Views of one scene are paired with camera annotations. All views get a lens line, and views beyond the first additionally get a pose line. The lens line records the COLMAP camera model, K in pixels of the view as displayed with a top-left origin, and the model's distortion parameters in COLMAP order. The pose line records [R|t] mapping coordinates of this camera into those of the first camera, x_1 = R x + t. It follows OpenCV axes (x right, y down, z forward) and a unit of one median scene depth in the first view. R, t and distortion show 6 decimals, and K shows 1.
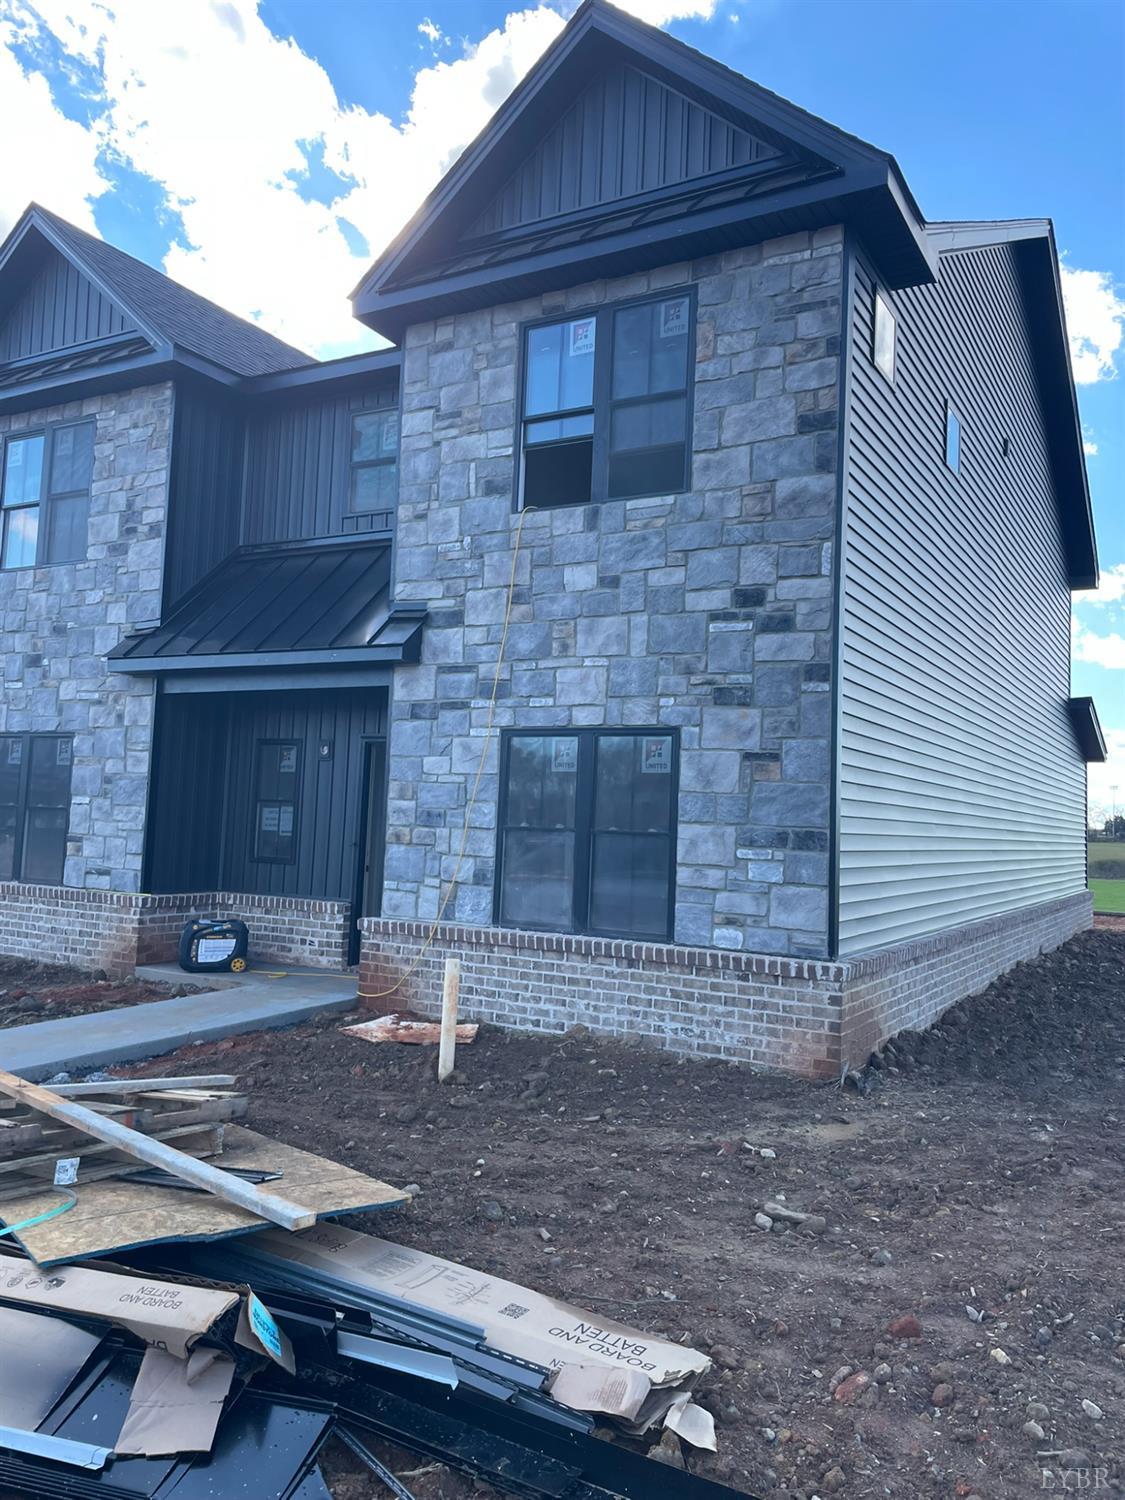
lens RADIAL K [[1147.7, 0, 561.6], [0, 1147.7, 721.7], [0, 0, 1]] dist [0.100660, -0.153778]
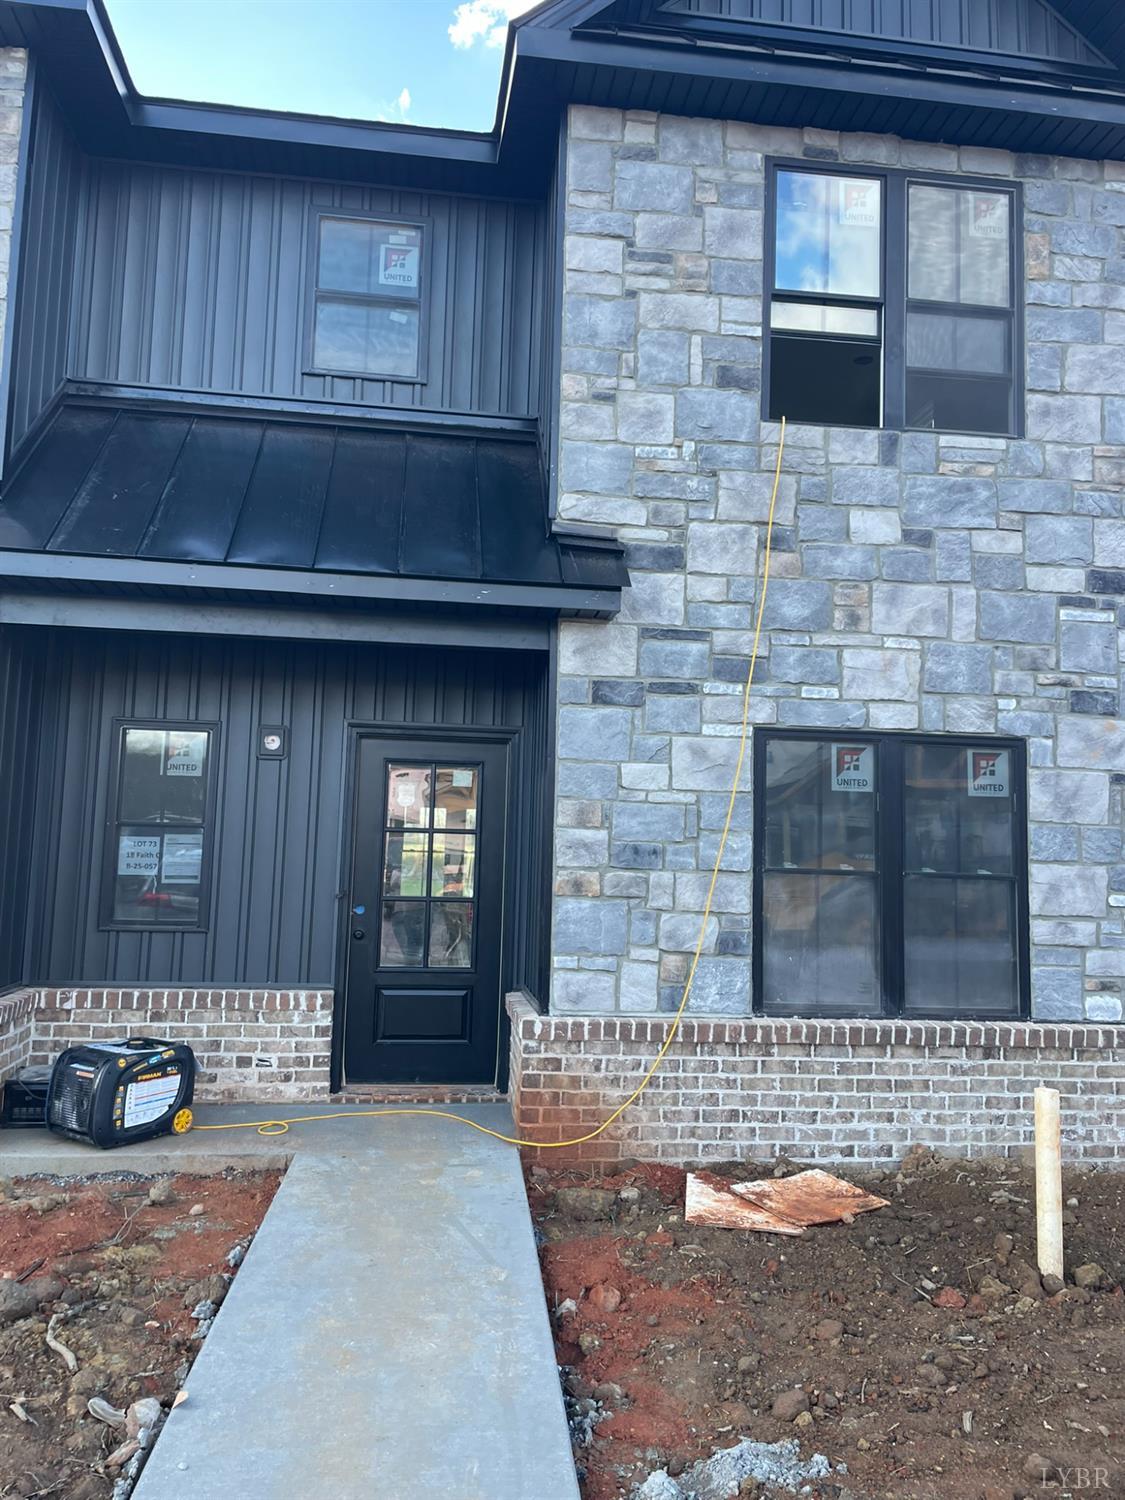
lens RADIAL K [[1147.7, 0, 561.6], [0, 1147.7, 721.7], [0, 0, 1]] dist [0.100660, -0.153778]
pose [[0.793560, 0.051638, 0.606297, -0.583580], [-0.049893, 0.998559, -0.019743, 0.023259], [-0.606443, -0.014582, 0.794993, 0.534163]]
